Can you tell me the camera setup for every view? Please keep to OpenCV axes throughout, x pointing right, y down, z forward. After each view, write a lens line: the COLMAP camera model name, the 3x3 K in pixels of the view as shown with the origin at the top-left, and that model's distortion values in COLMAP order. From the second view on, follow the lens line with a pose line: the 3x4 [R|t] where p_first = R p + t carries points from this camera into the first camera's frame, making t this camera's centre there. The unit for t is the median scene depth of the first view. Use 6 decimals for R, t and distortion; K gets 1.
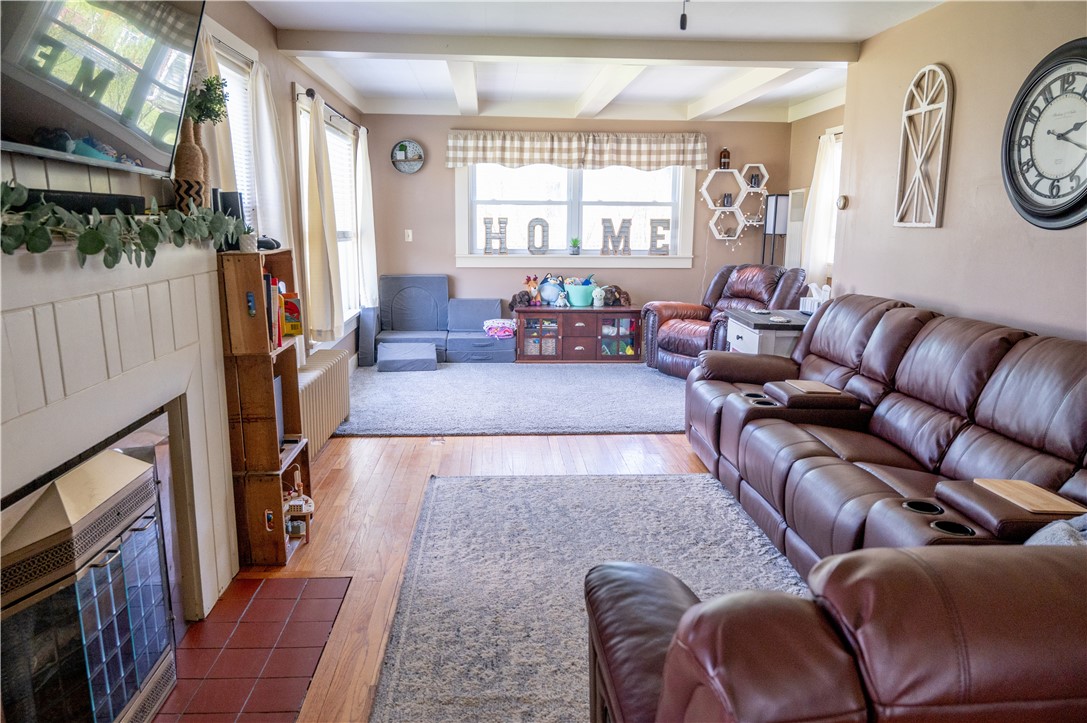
lens RADIAL K [[741.2, 0, 556.1], [0, 741.2, 354.6], [0, 0, 1]] dist [-0.019923, 0.013313]
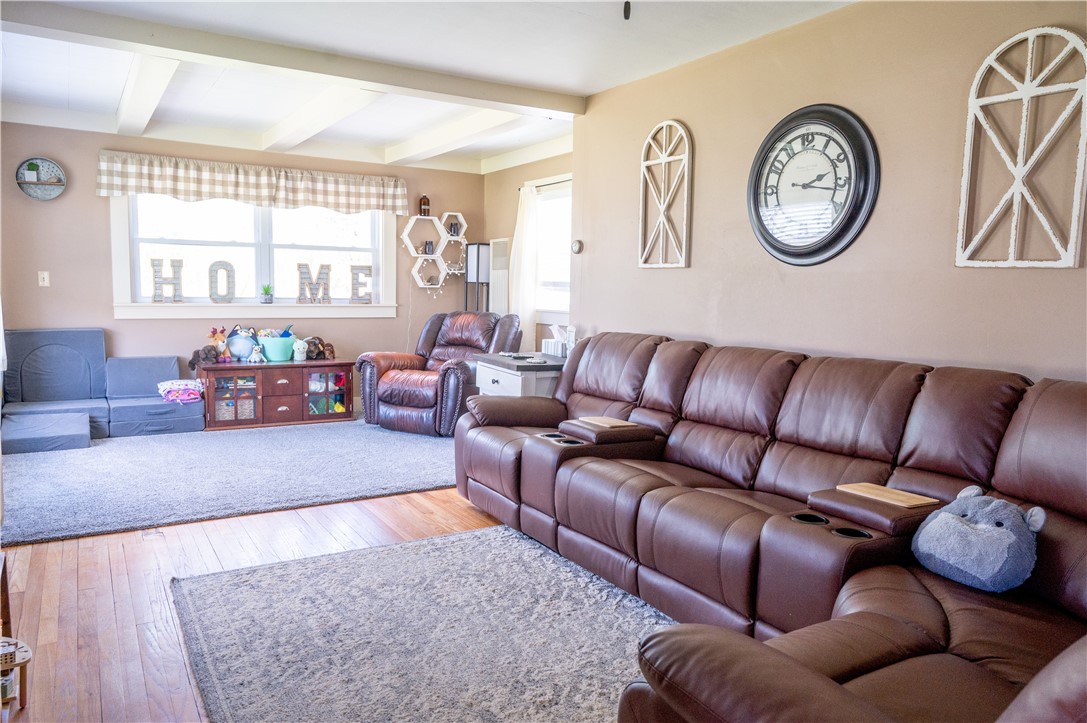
lens RADIAL K [[741.2, 0, 548.4], [0, 741.2, 366.4], [0, 0, 1]] dist [-0.019923, 0.013313]
pose [[0.883784, -0.040864, 0.466107, -0.141684], [0.070989, 0.996357, -0.047251, 0.007848], [-0.462478, 0.074848, 0.883466, 0.113874]]
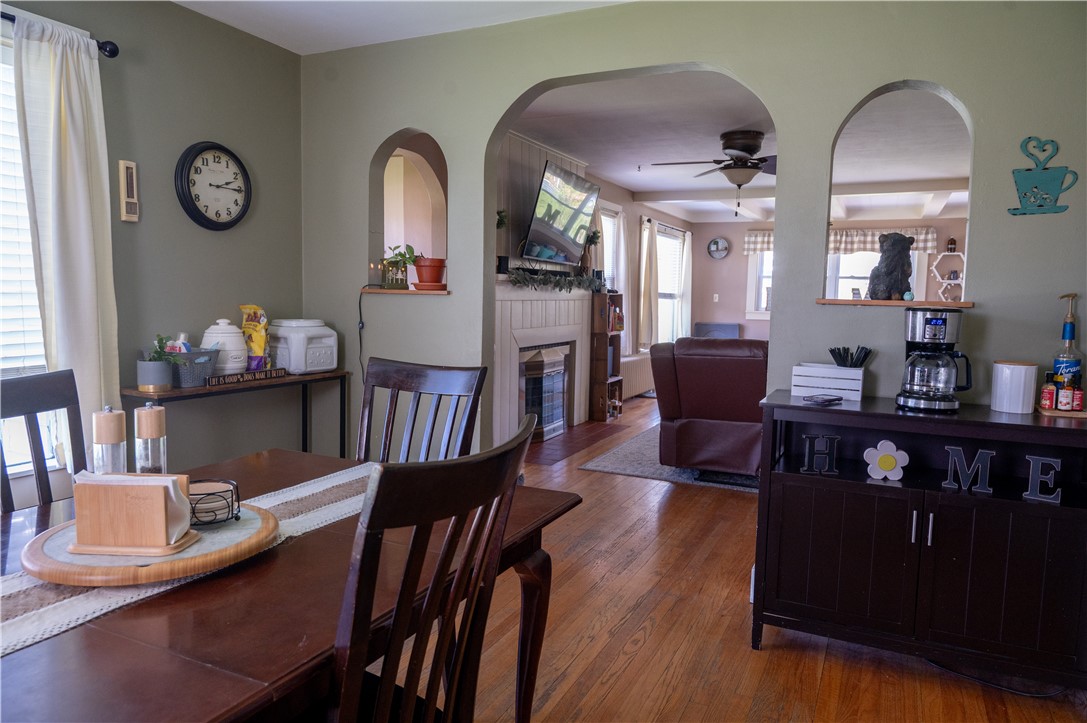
lens RADIAL K [[741.2, 0, 554.1], [0, 741.2, 361.0], [0, 0, 1]] dist [-0.019923, 0.013313]
pose [[0.869924, 0.054764, -0.490136, 0.410197], [-0.101025, 0.992529, -0.068407, 0.166558], [0.482728, 0.109024, 0.868957, -0.749535]]
